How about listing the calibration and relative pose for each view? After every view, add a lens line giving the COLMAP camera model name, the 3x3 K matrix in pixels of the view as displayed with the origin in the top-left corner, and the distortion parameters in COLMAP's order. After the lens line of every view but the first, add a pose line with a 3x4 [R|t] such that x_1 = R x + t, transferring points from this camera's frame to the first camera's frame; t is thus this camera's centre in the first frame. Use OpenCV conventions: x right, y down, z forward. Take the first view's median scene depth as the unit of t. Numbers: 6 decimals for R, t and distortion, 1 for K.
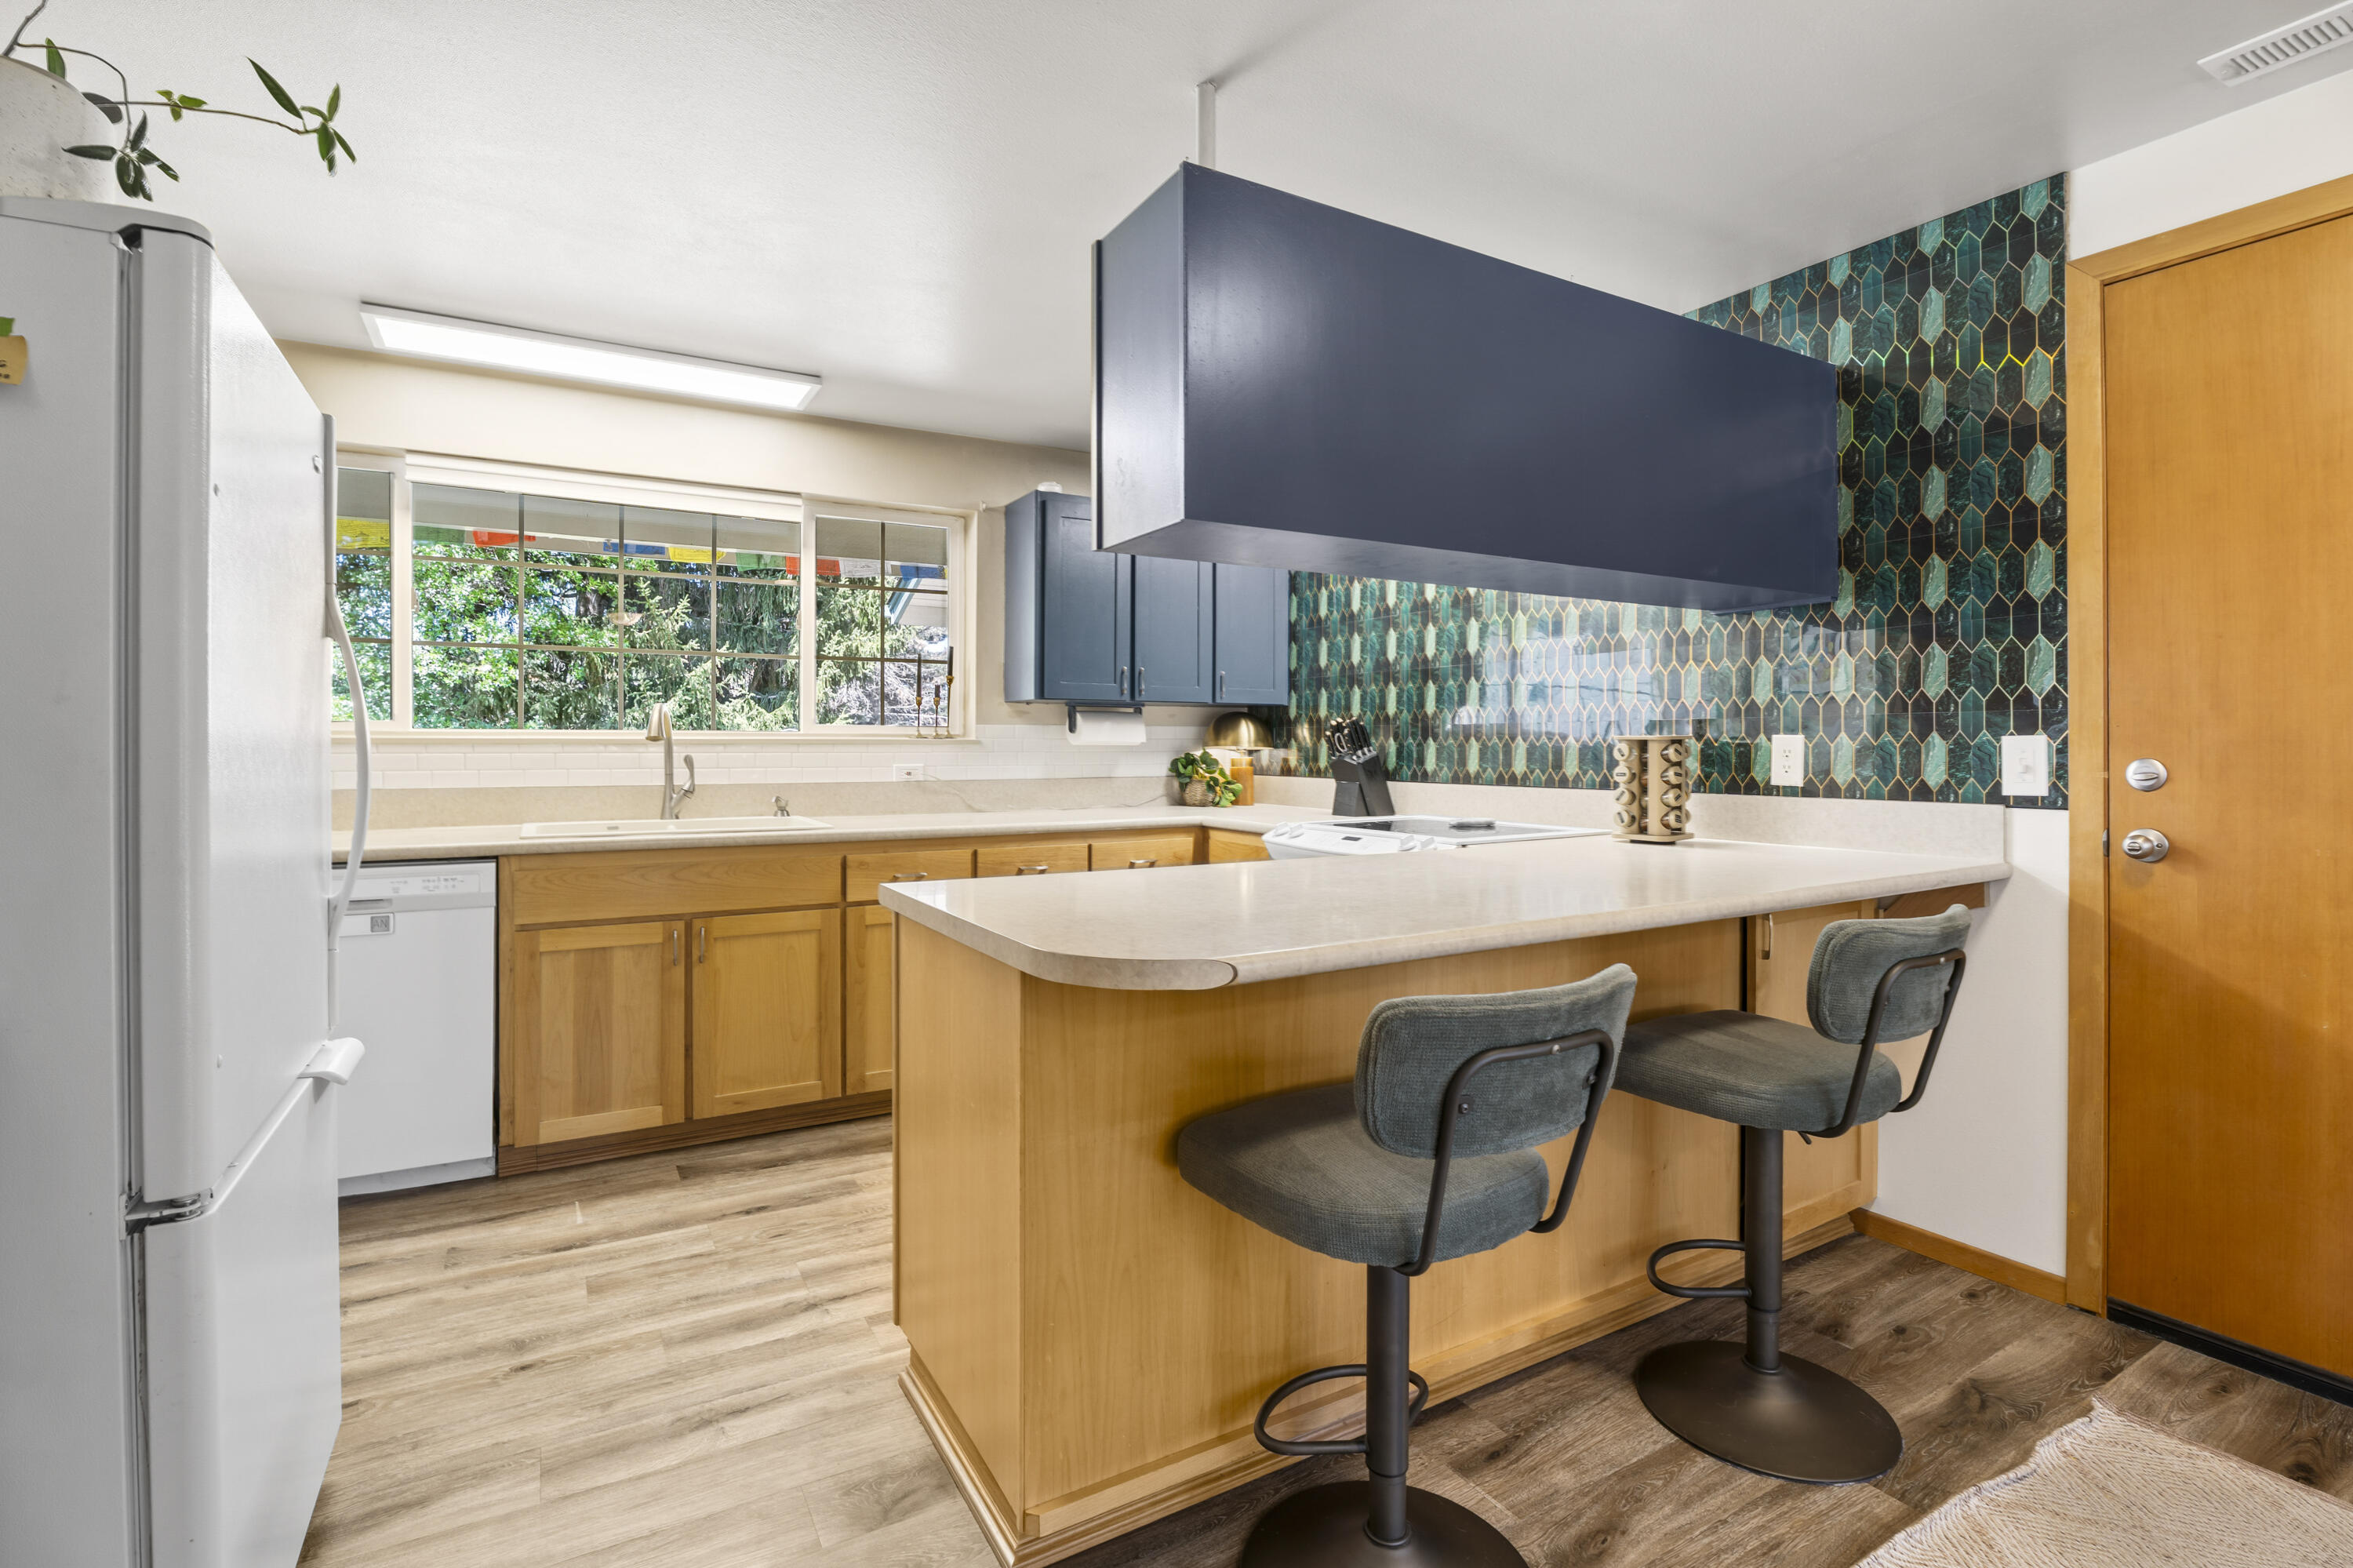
lens RADIAL K [[1096.2, 0, 1116.9], [0, 1096.2, 748.0], [0, 0, 1]] dist [0.003886, 0.001184]
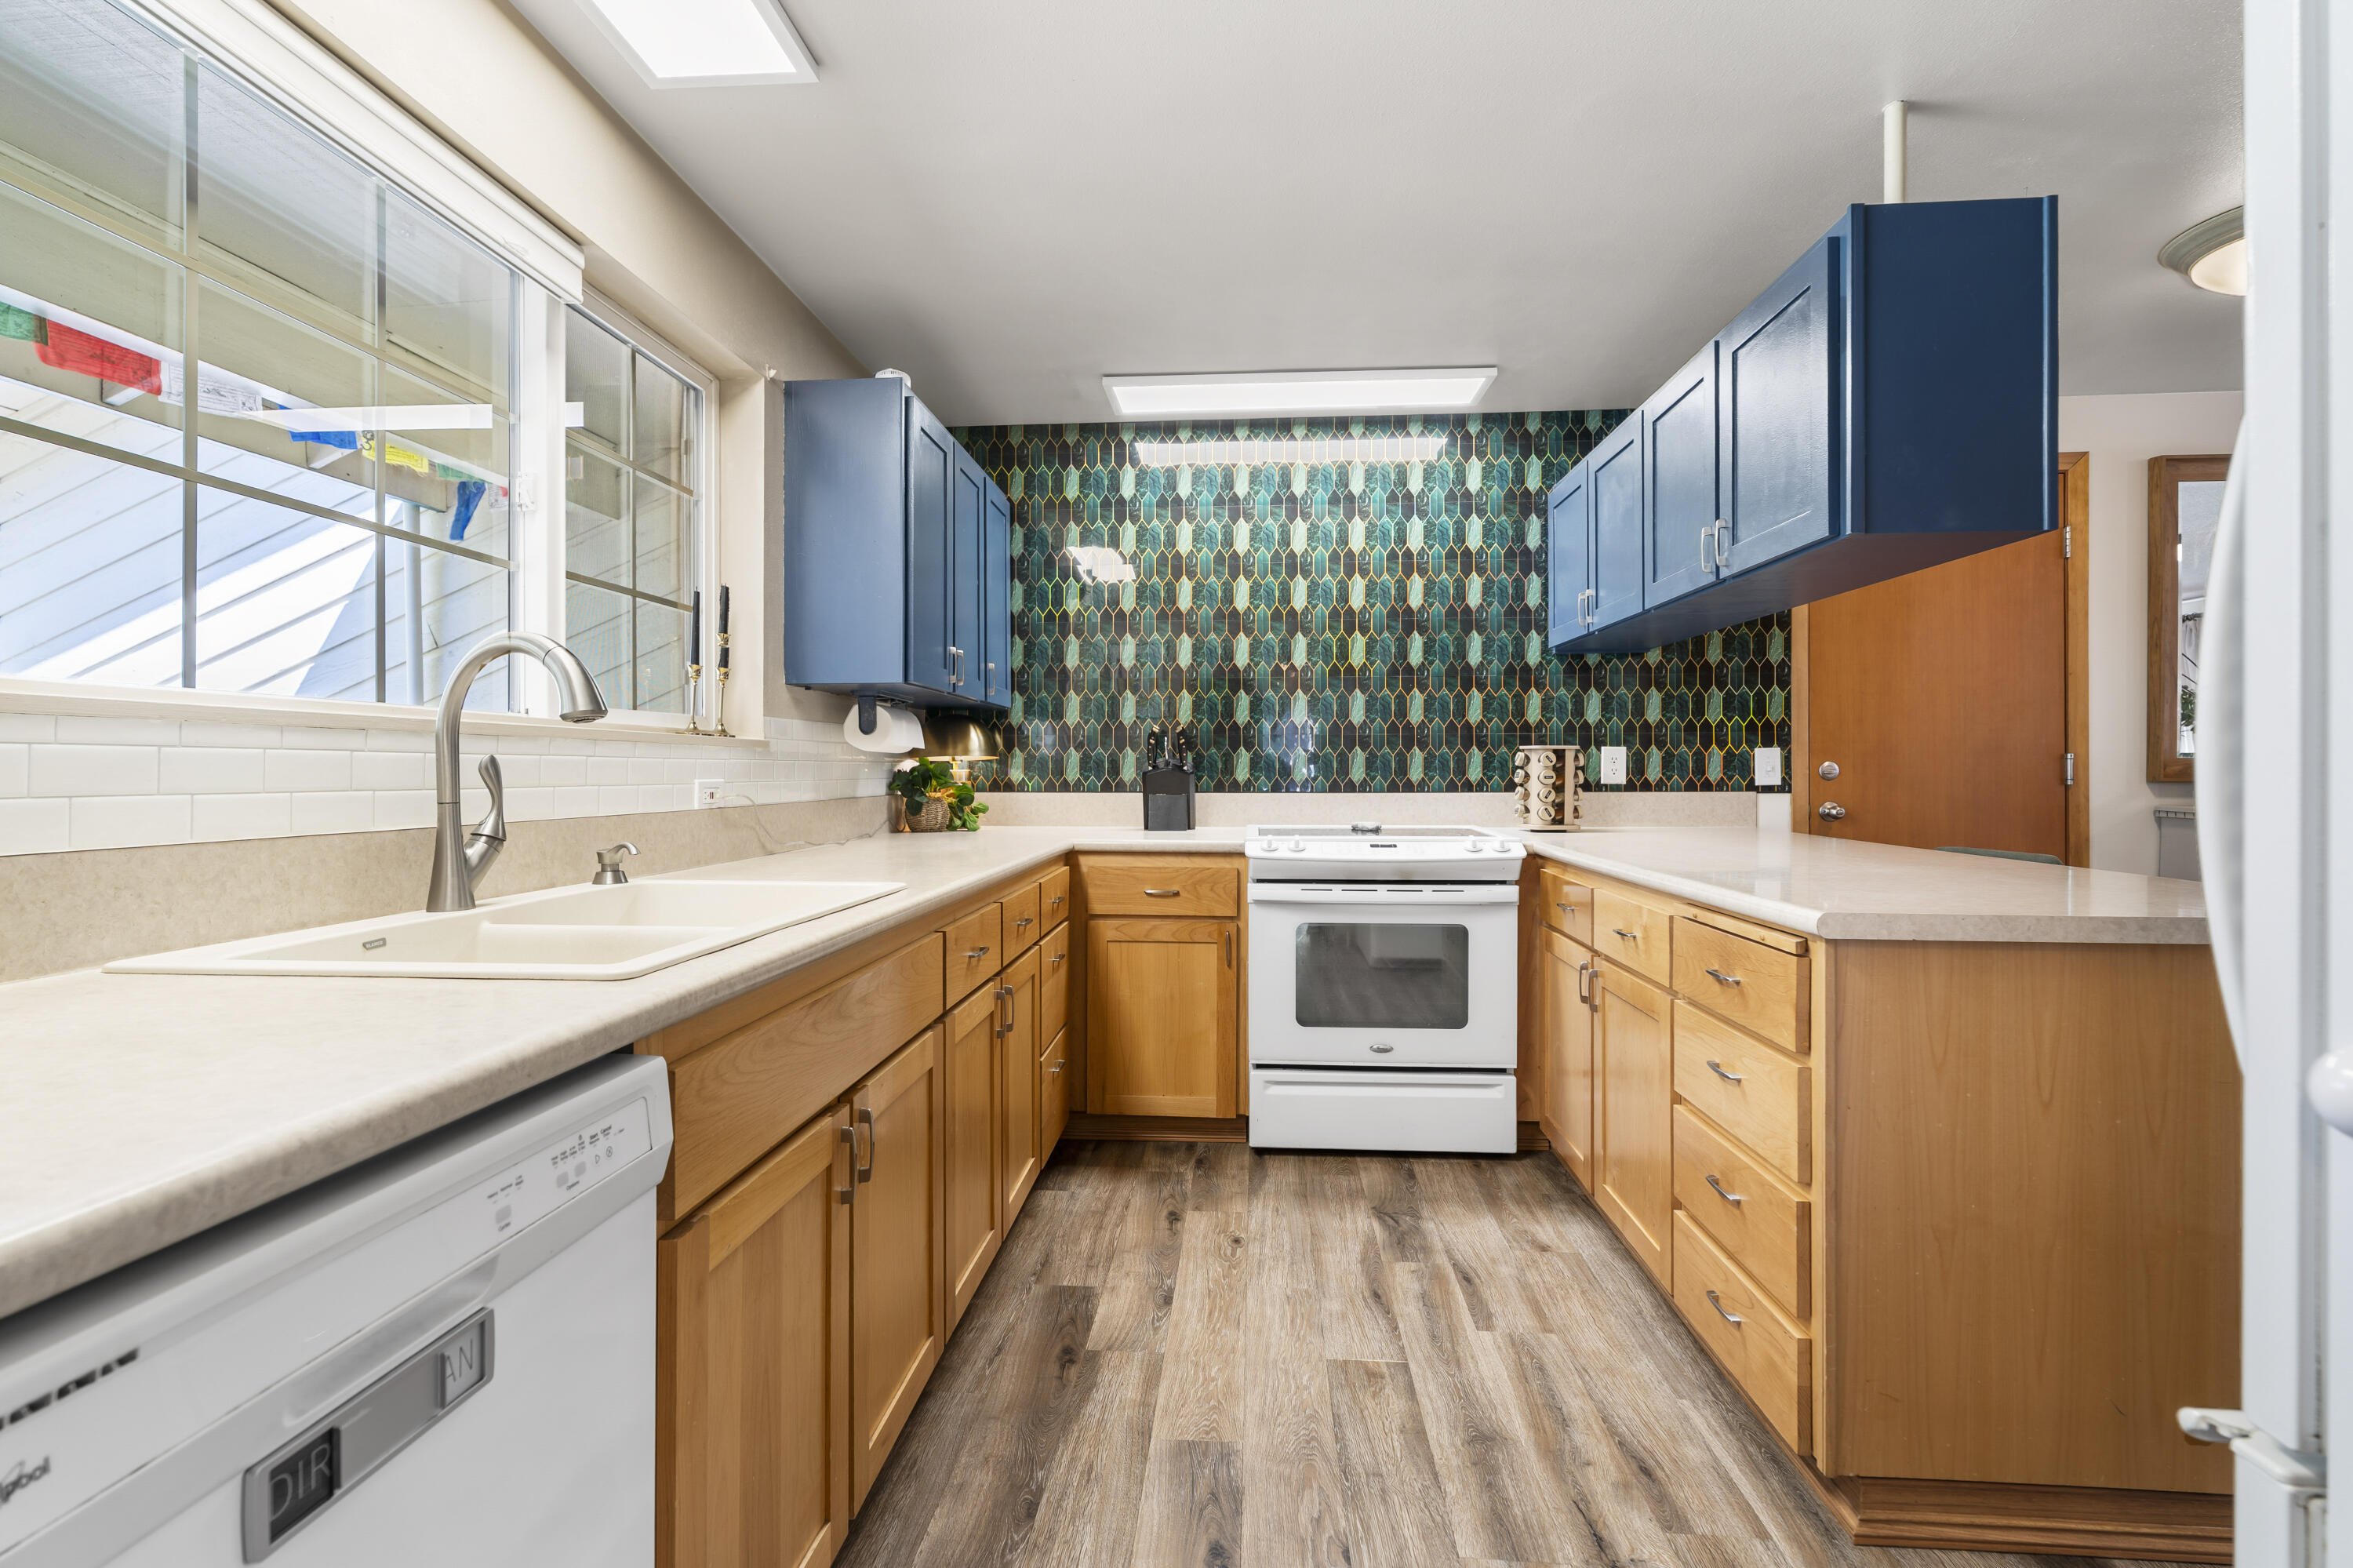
lens RADIAL K [[1096.2, 0, 1142.7], [0, 1096.2, 769.2], [0, 0, 1]] dist [0.003886, 0.001184]
pose [[0.536092, 0.000422, 0.844160, -0.700756], [0.002643, 0.999994, -0.002178, 0.014296], [-0.844156, 0.003399, 0.536088, 0.618824]]
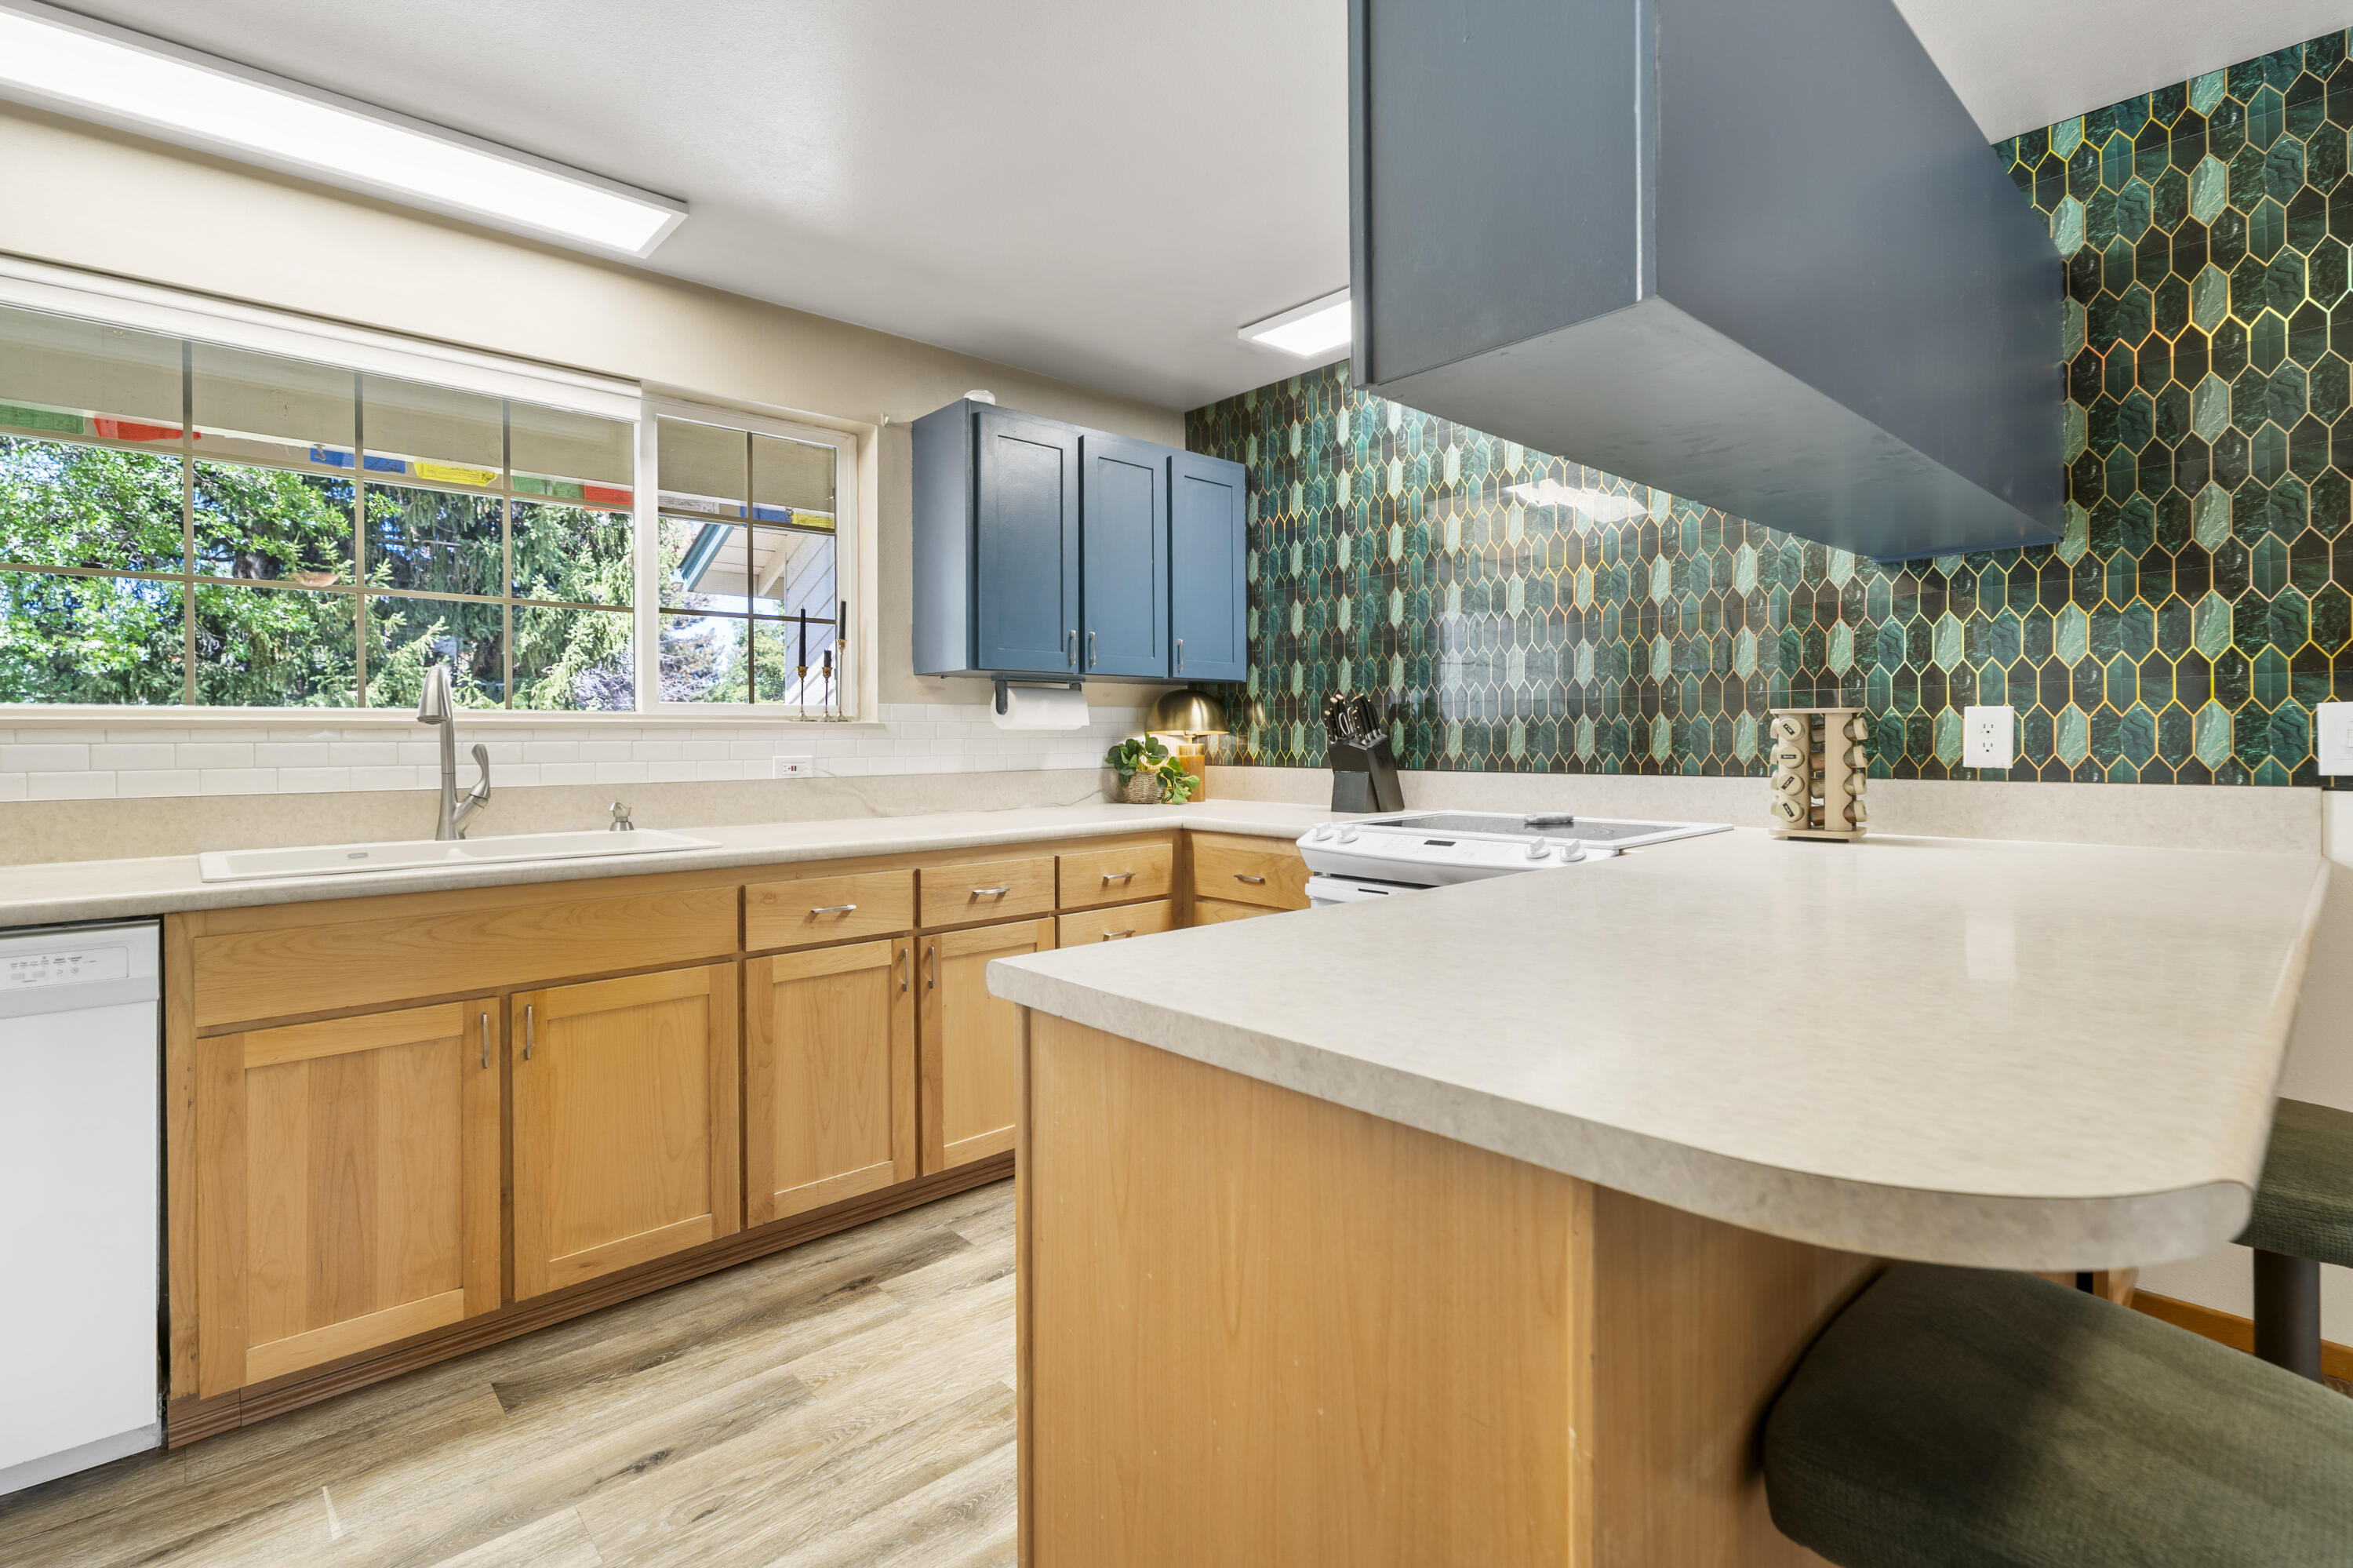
lens RADIAL K [[1096.2, 0, 1122.4], [0, 1096.2, 742.1], [0, 0, 1]] dist [0.003886, 0.001184]
pose [[0.974298, -0.007193, 0.225149, -0.173726], [0.006984, 0.999974, 0.001722, 0.007380], [-0.225156, -0.000105, 0.974323, 0.274632]]
